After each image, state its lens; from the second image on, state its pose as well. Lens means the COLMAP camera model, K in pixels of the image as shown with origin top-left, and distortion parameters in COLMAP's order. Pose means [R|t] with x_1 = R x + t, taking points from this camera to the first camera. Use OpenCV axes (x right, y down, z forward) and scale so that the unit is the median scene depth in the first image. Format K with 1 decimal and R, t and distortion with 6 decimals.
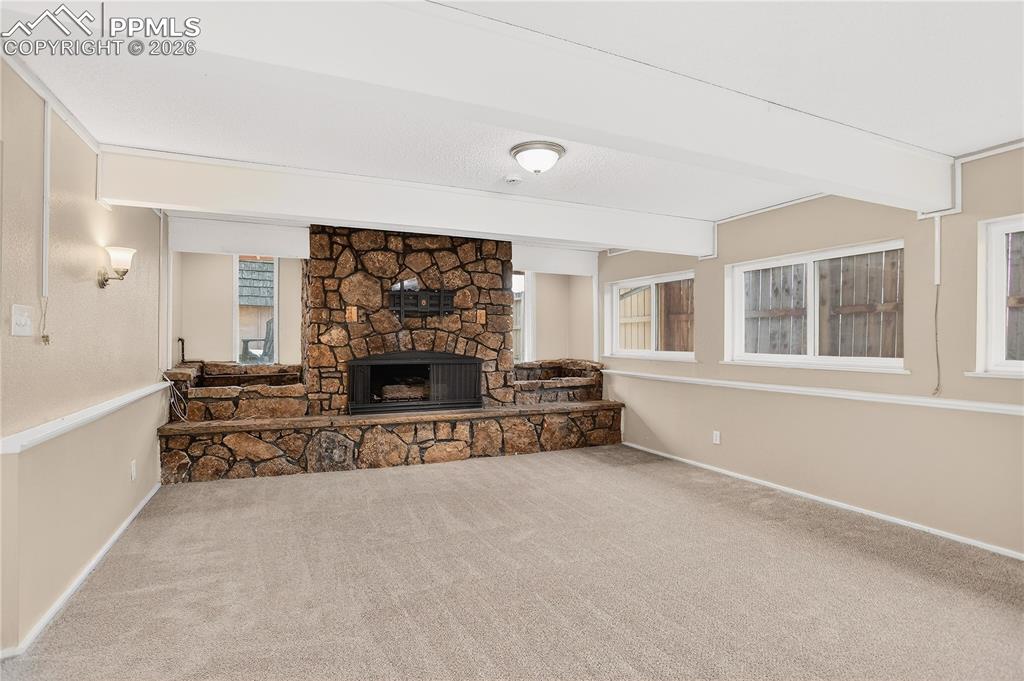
lens RADIAL K [[498.3, 0, 507.0], [0, 498.3, 343.5], [0, 0, 1]] dist [-0.062270, 0.019661]
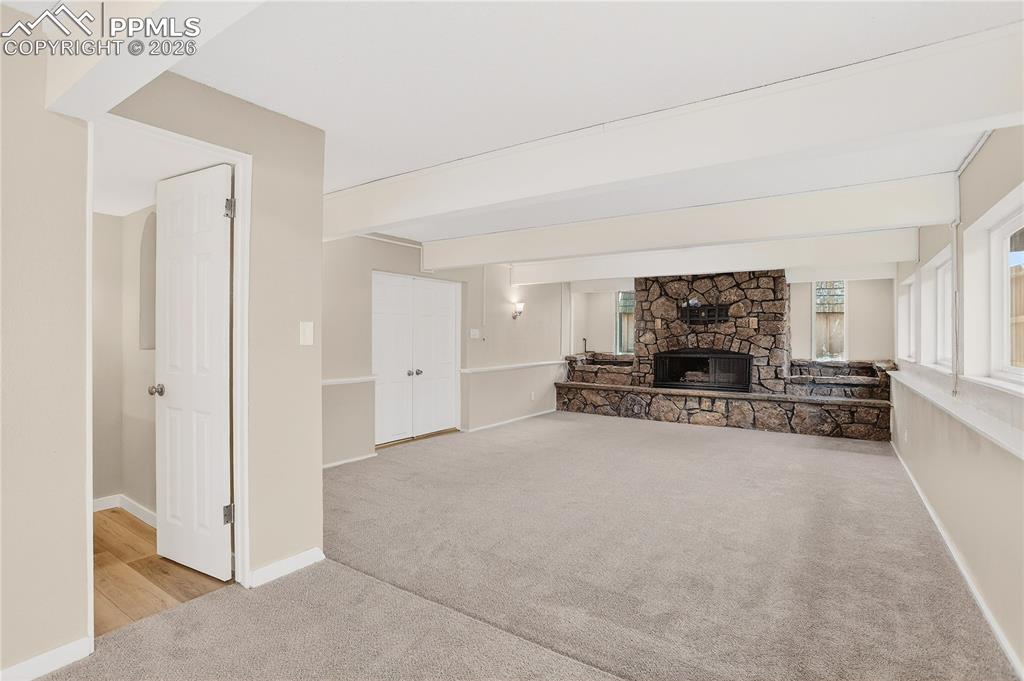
lens RADIAL K [[498.3, 0, 512.5], [0, 498.3, 338.7], [0, 0, 1]] dist [-0.062270, 0.019661]
pose [[0.547038, 0.005086, -0.837093, 0.739953], [-0.009952, 0.999950, -0.000429, -0.006373], [0.837049, 0.008565, 0.547061, -0.242718]]
